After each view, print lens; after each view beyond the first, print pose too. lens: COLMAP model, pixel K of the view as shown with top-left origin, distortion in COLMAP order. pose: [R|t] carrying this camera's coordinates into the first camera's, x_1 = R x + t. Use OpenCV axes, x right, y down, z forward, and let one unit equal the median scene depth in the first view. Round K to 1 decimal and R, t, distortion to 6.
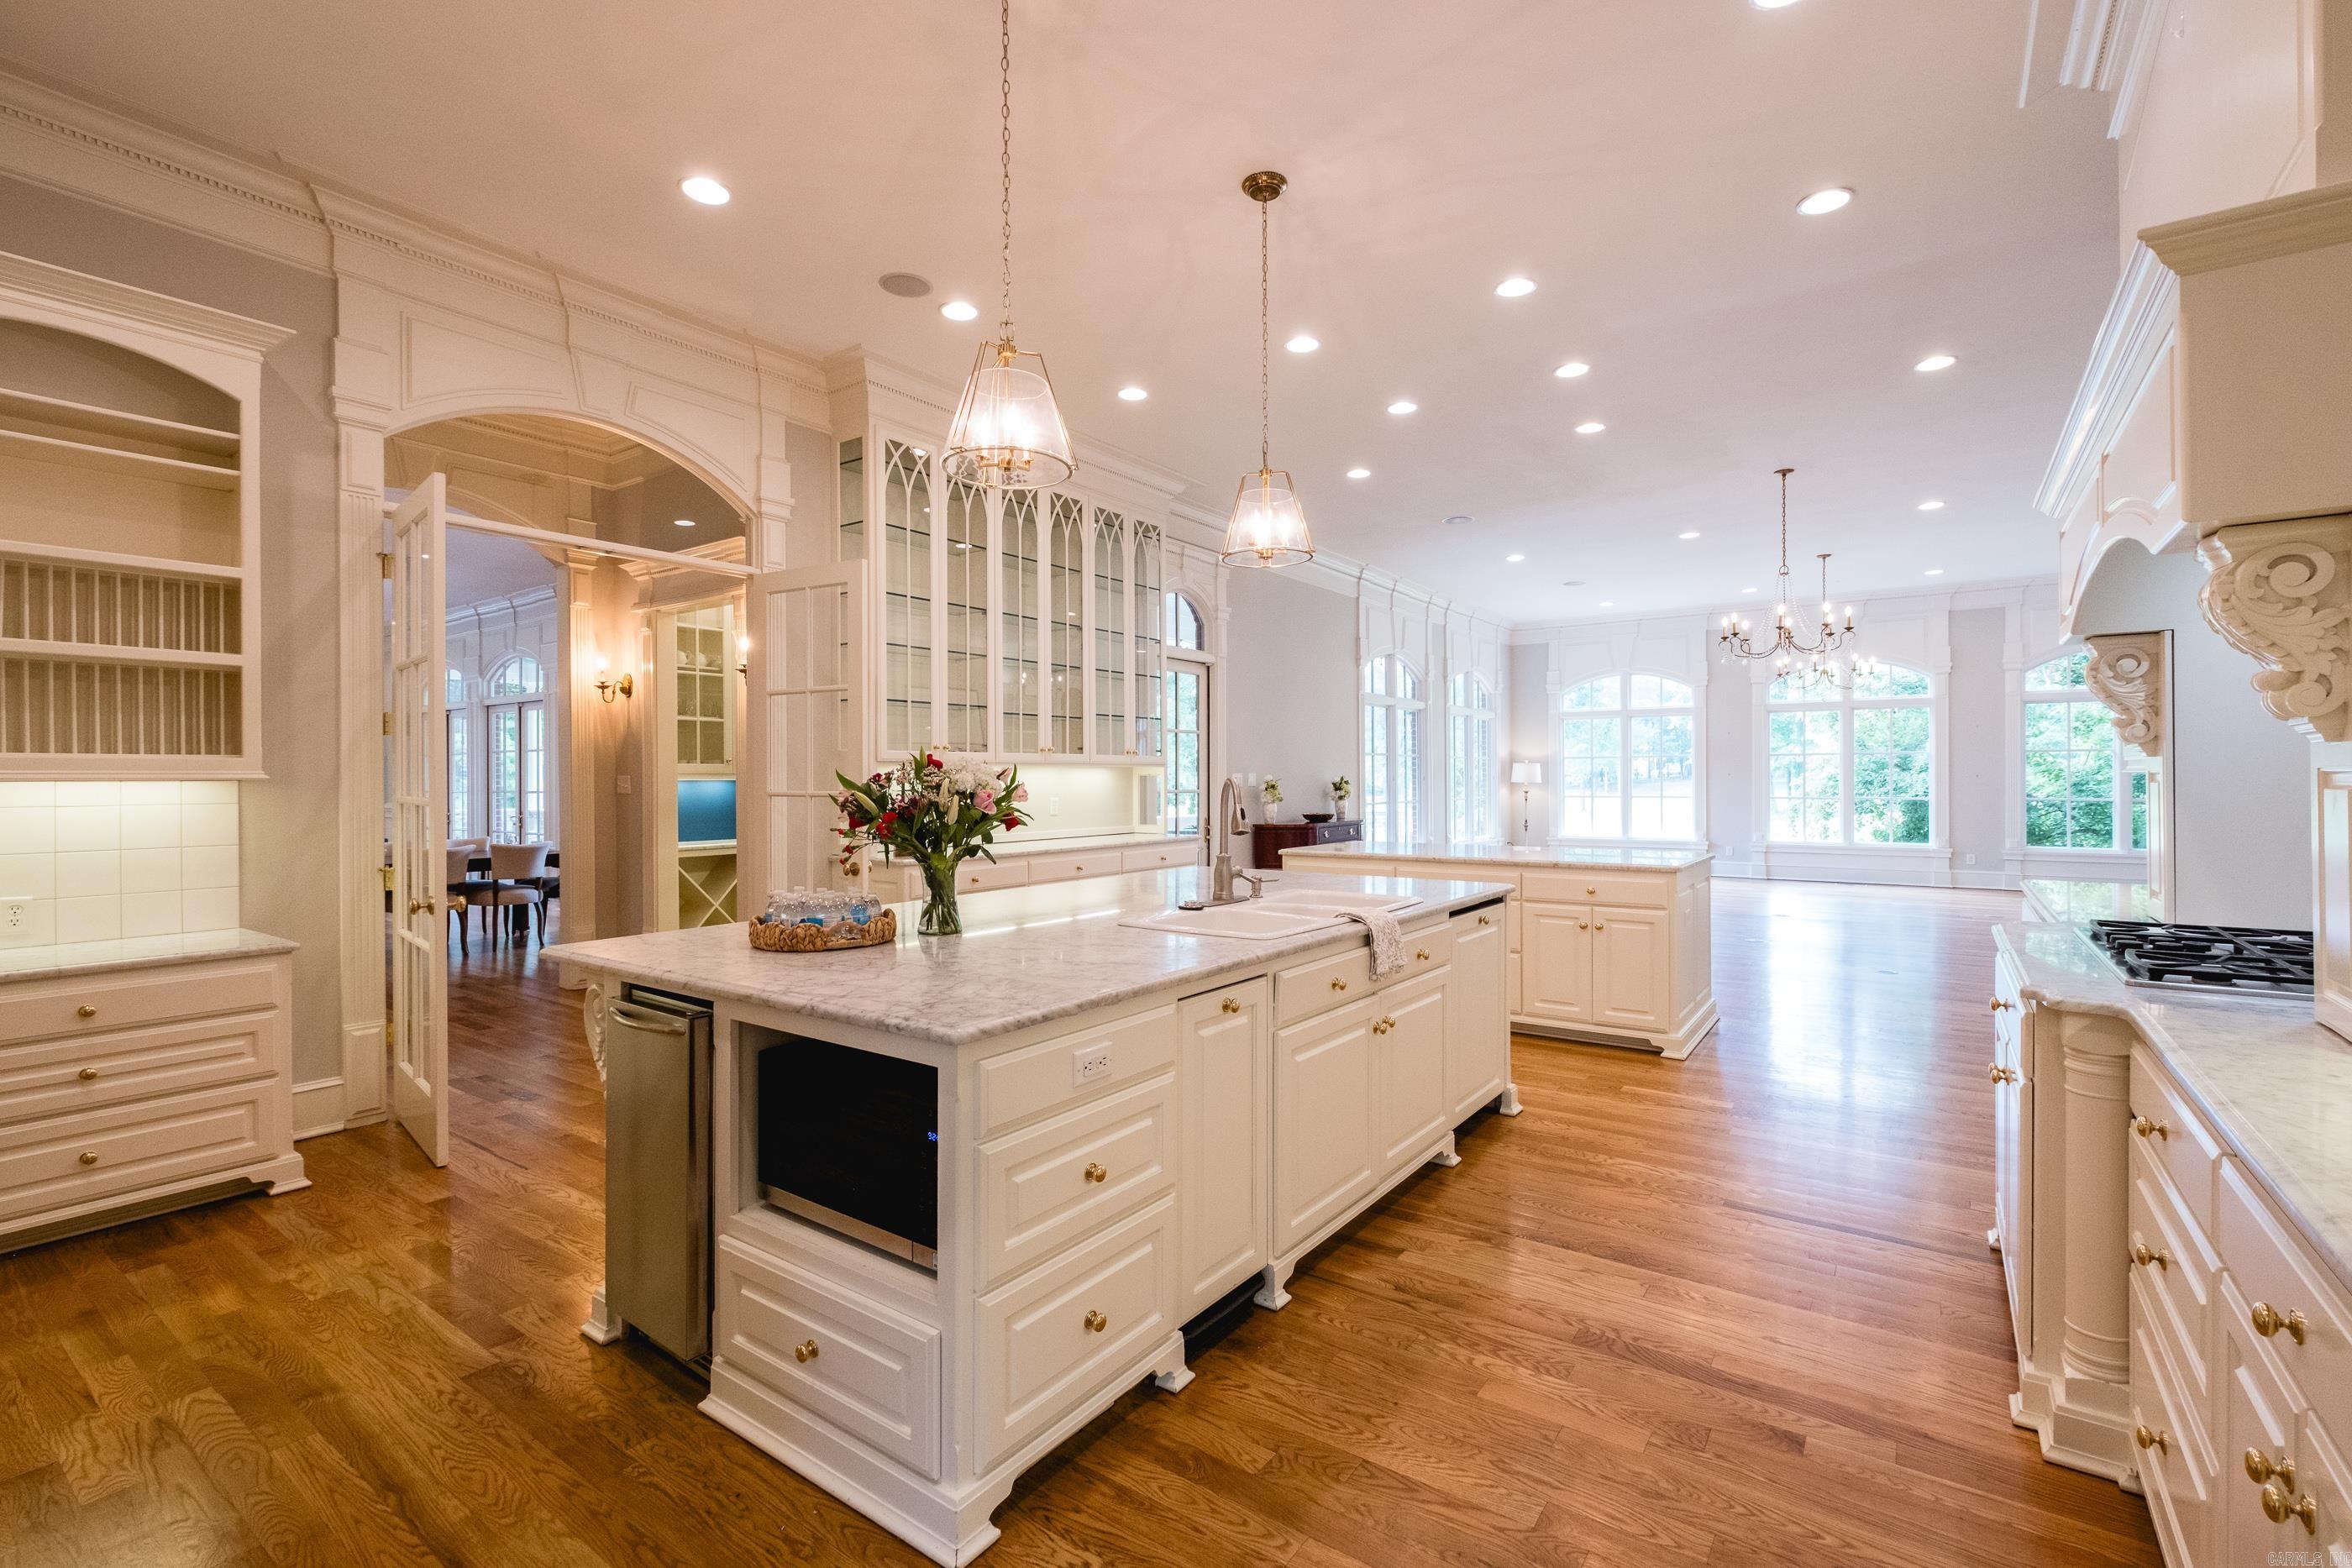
lens RADIAL K [[1073.3, 0, 1111.7], [0, 1073.3, 791.7], [0, 0, 1]] dist [0.008290, -0.000590]
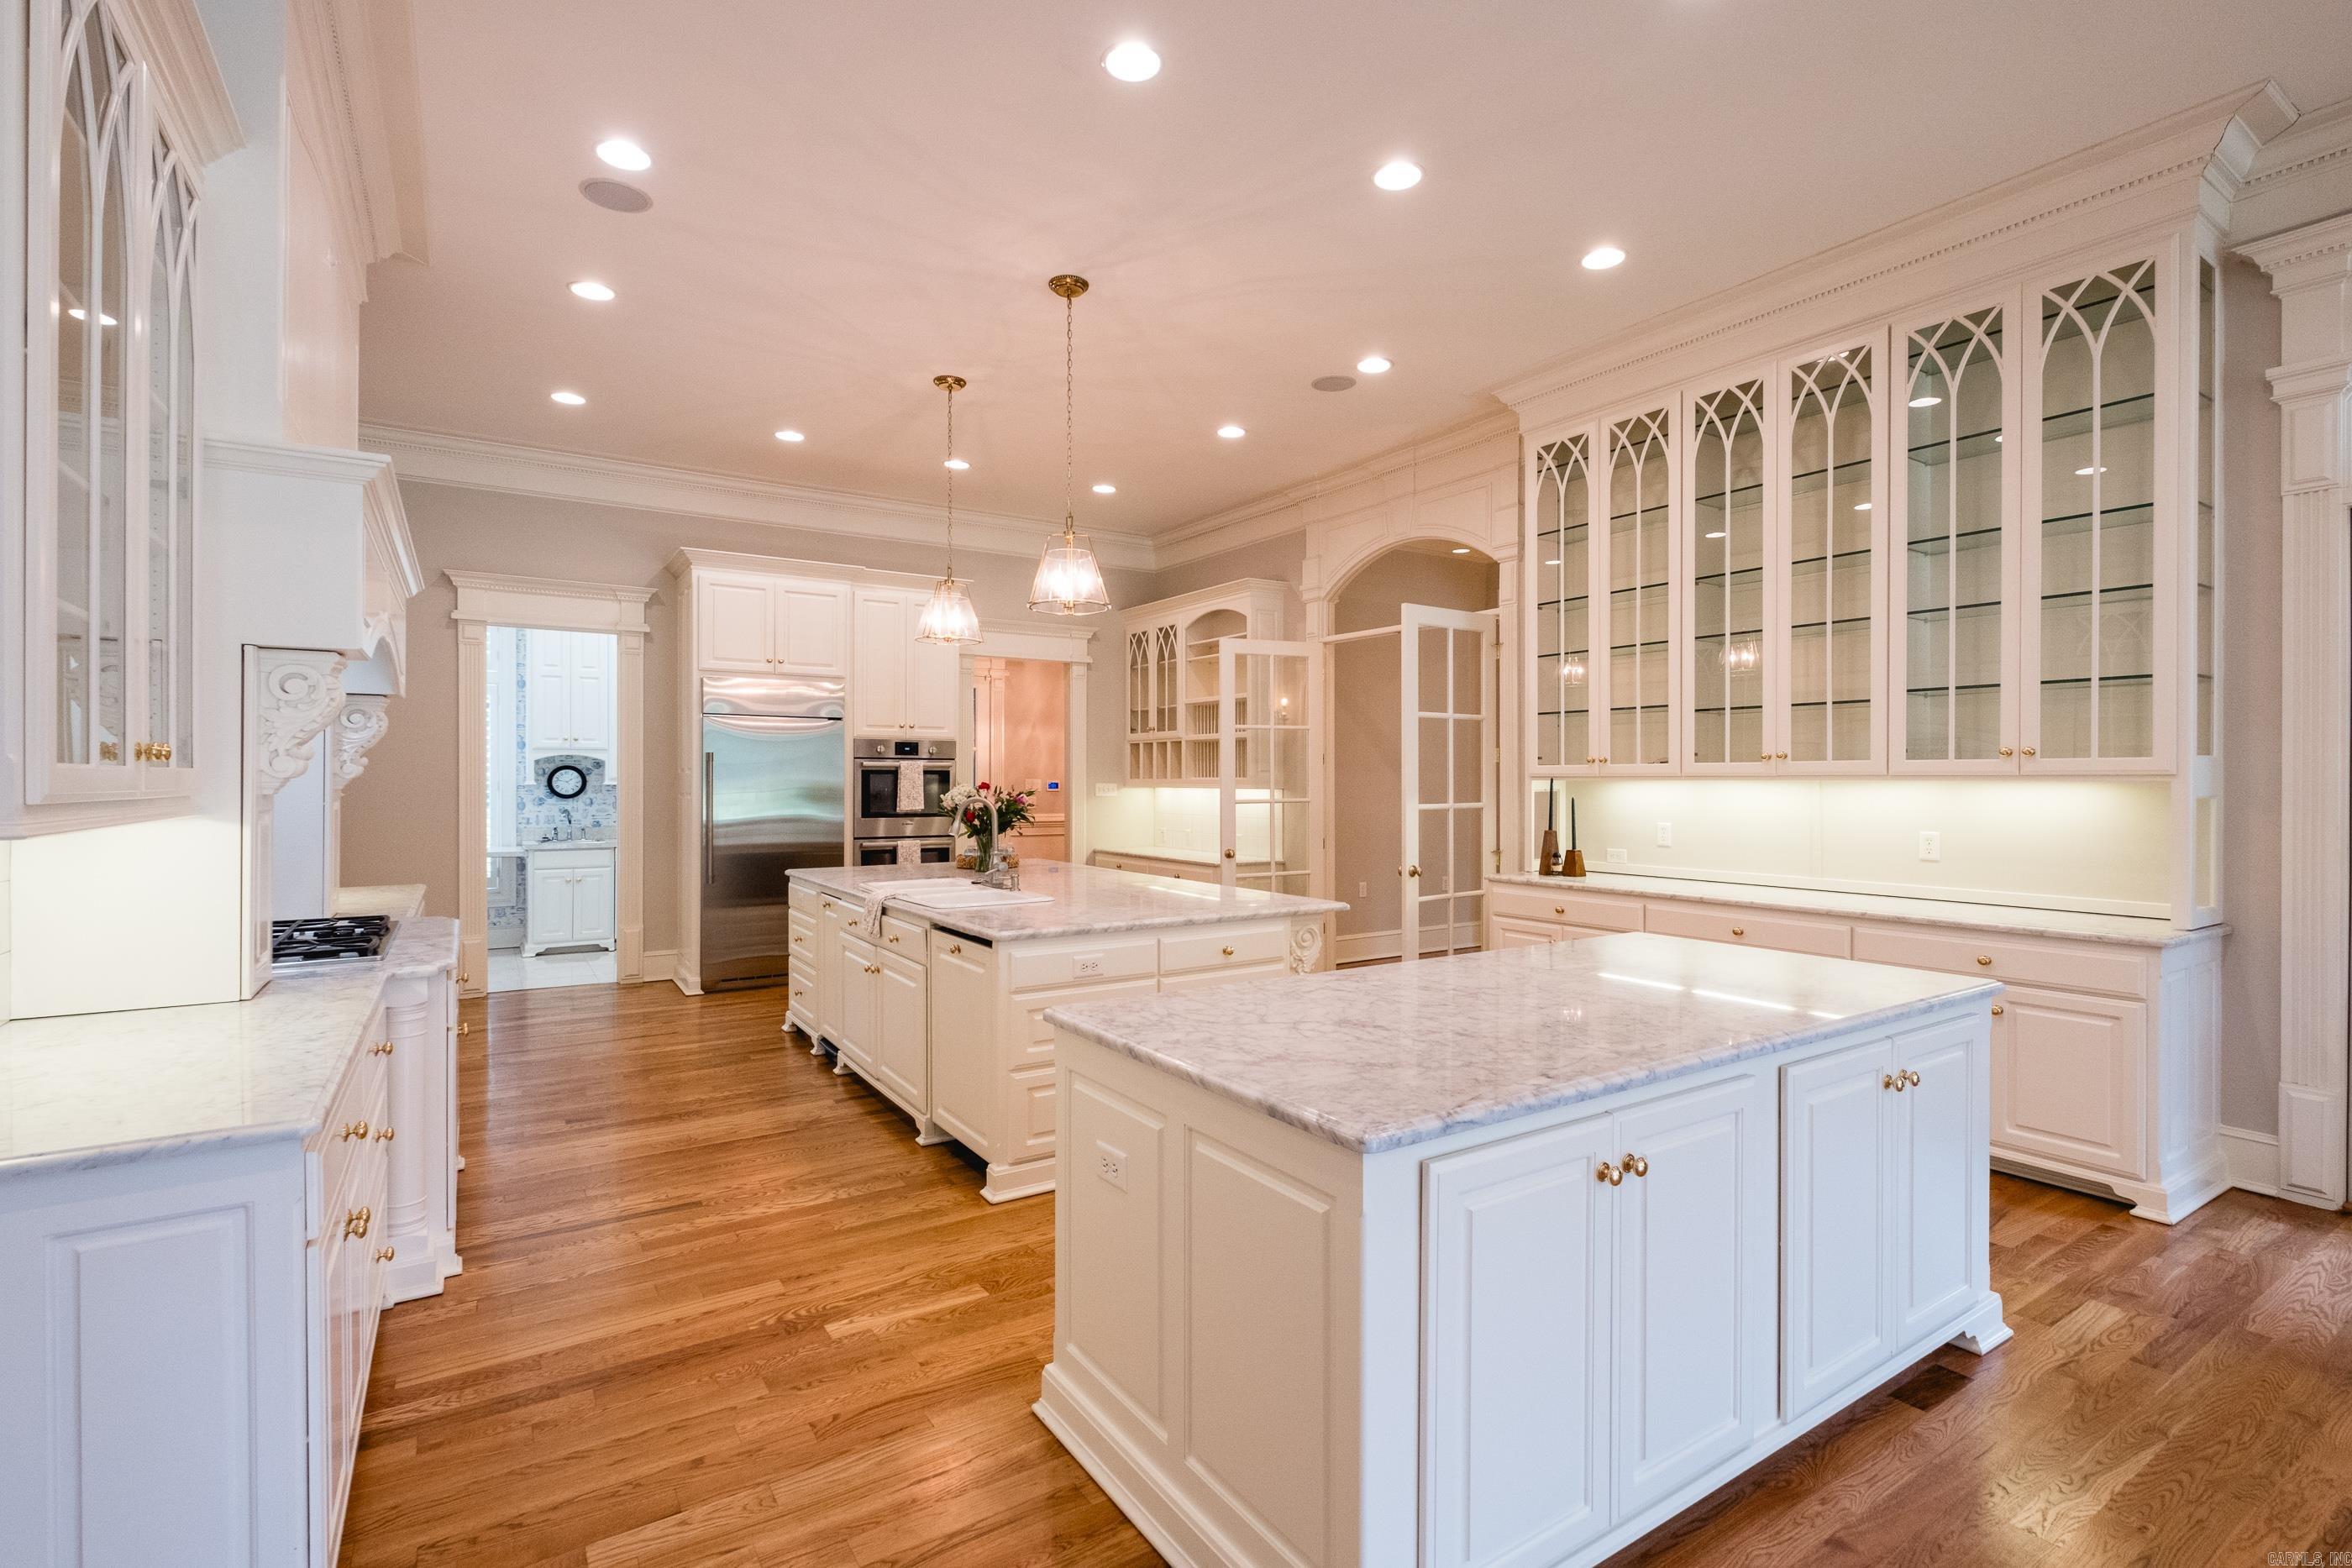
lens RADIAL K [[1037.4, 0, 1206.0], [0, 1037.4, 776.3], [0, 0, 1]] dist [0.000239, -0.000138]
pose [[-0.302060, -0.000875, -0.953288, 1.242545], [-0.016194, 0.999860, 0.004214, -0.044205], [0.953151, 0.016711, -0.302032, 1.583578]]
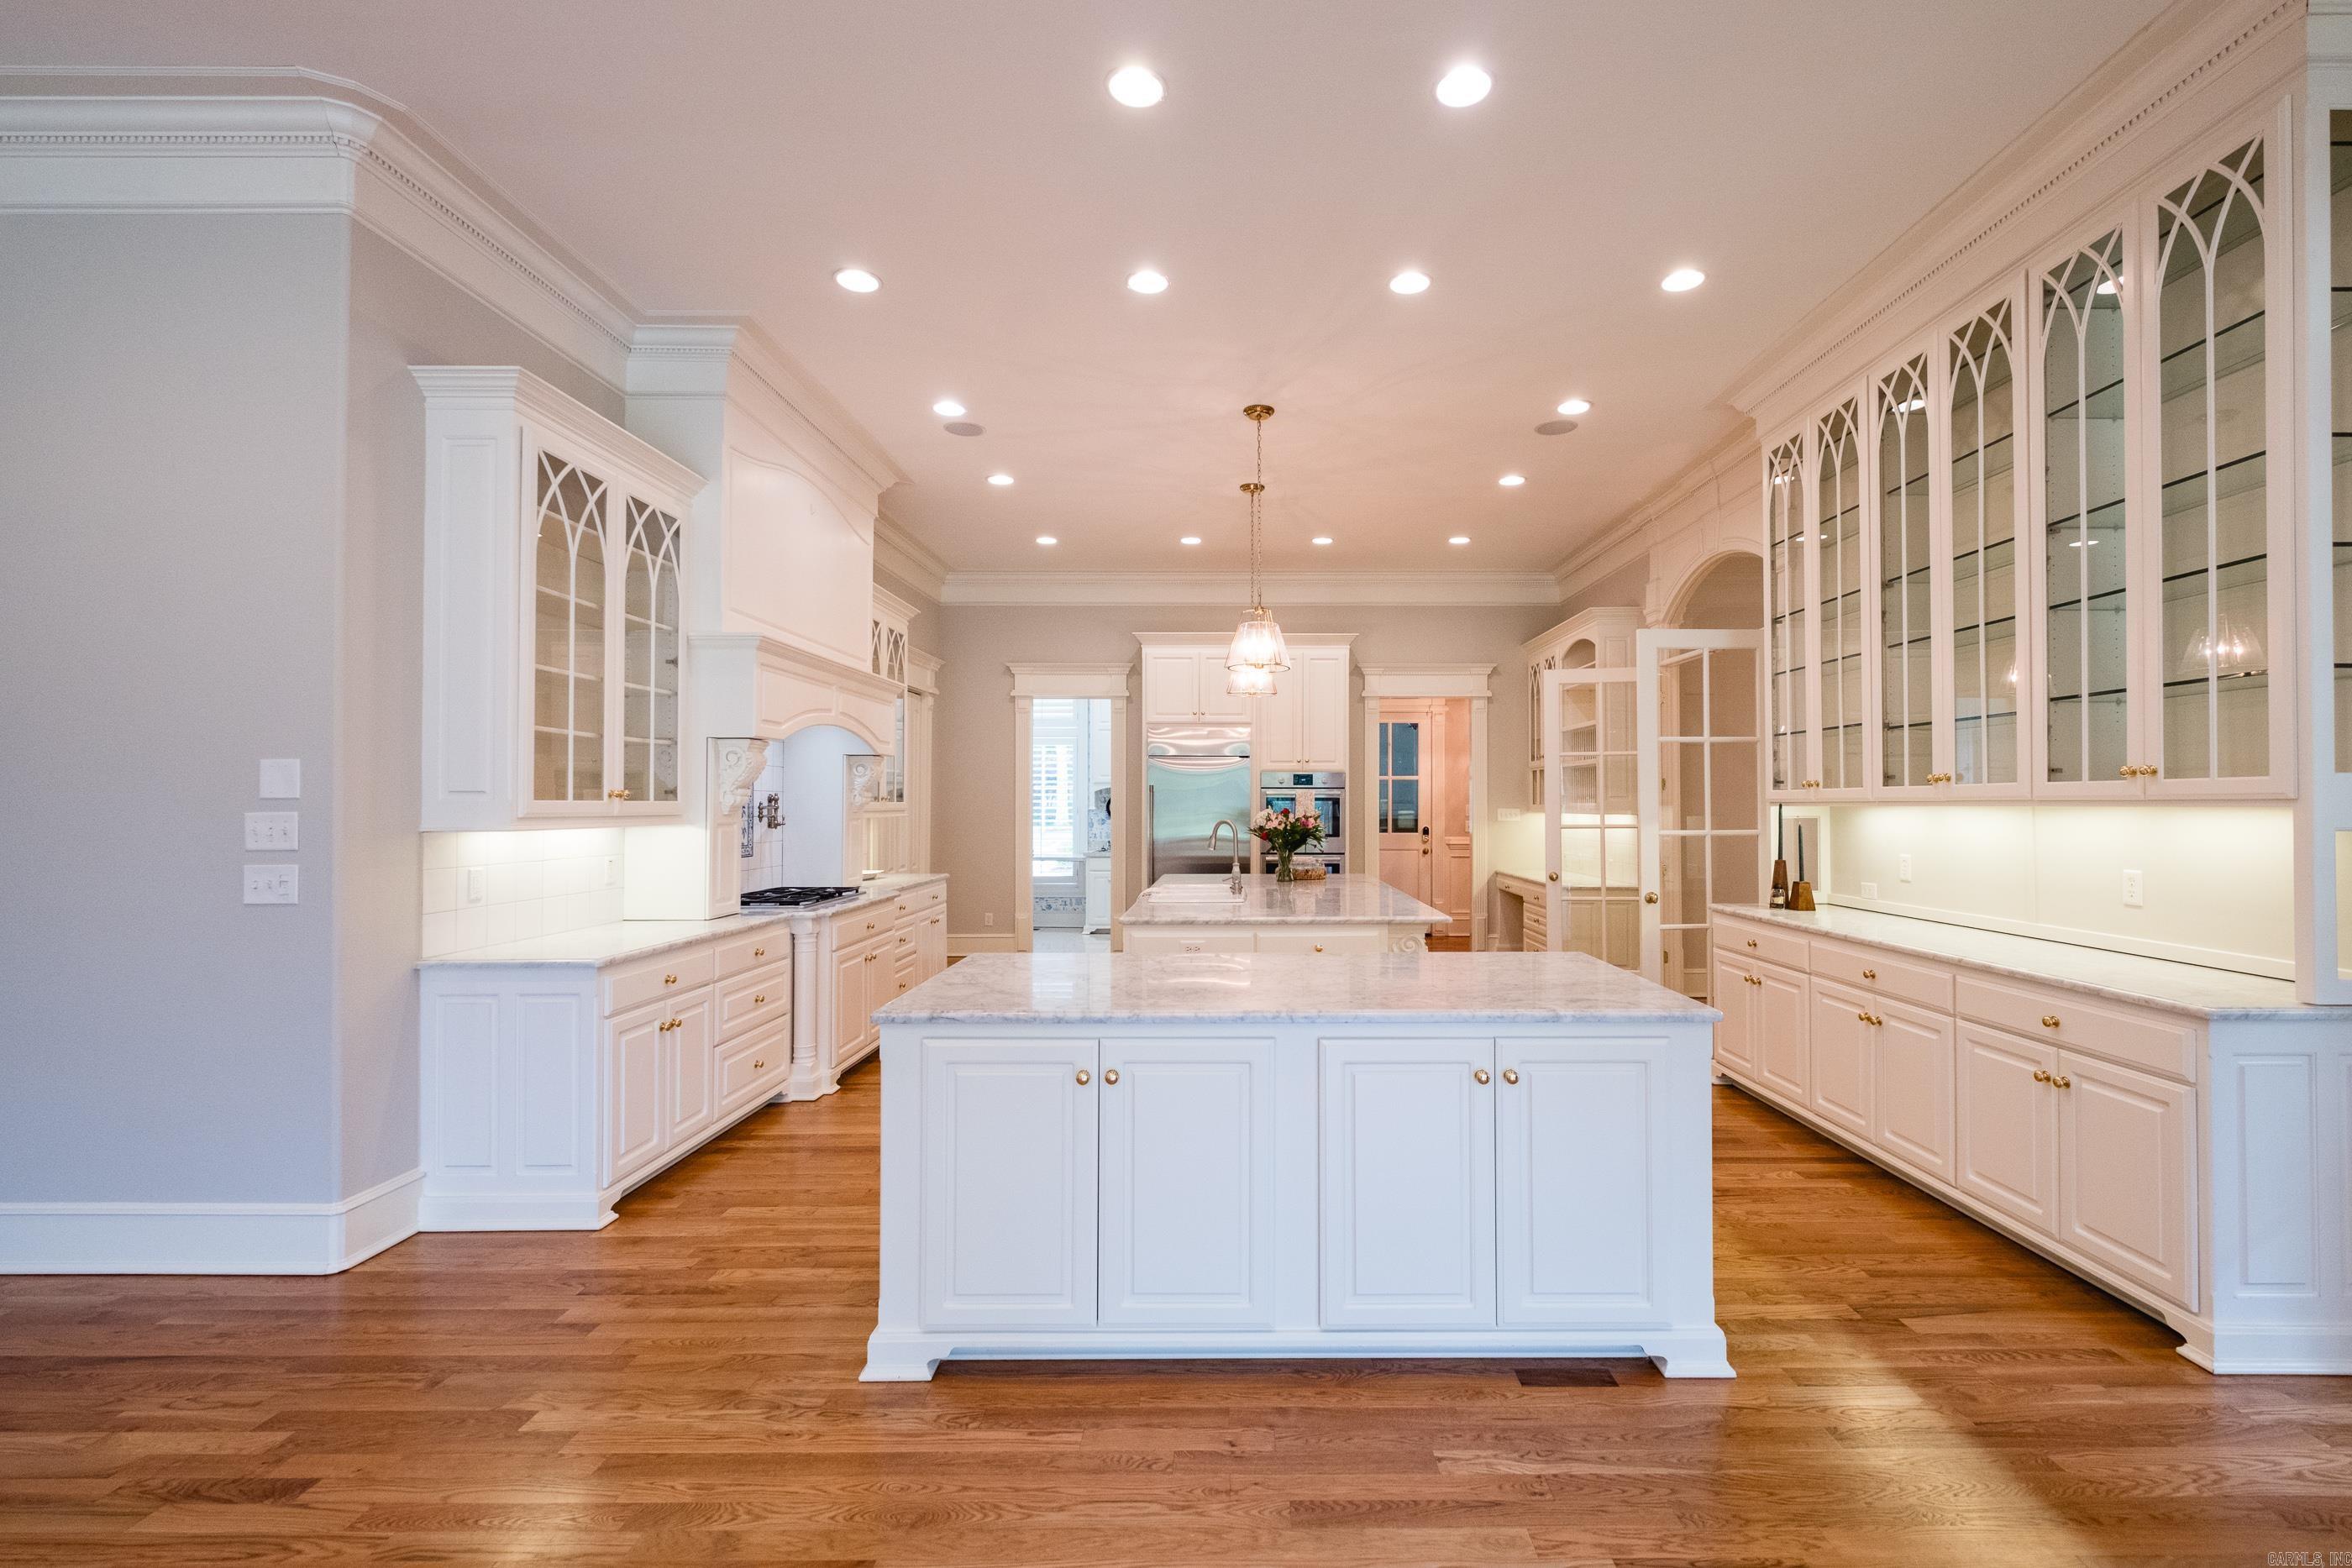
lens RADIAL K [[1037.1, 0, 1298.0], [0, 1037.1, 785.8], [0, 0, 1]] dist [-0.000107, -0.000051]
pose [[-0.765831, -0.008520, -0.642985, 1.062037], [-0.008243, 0.999960, -0.003432, -0.057812], [0.642989, 0.002672, -0.765871, 2.272382]]
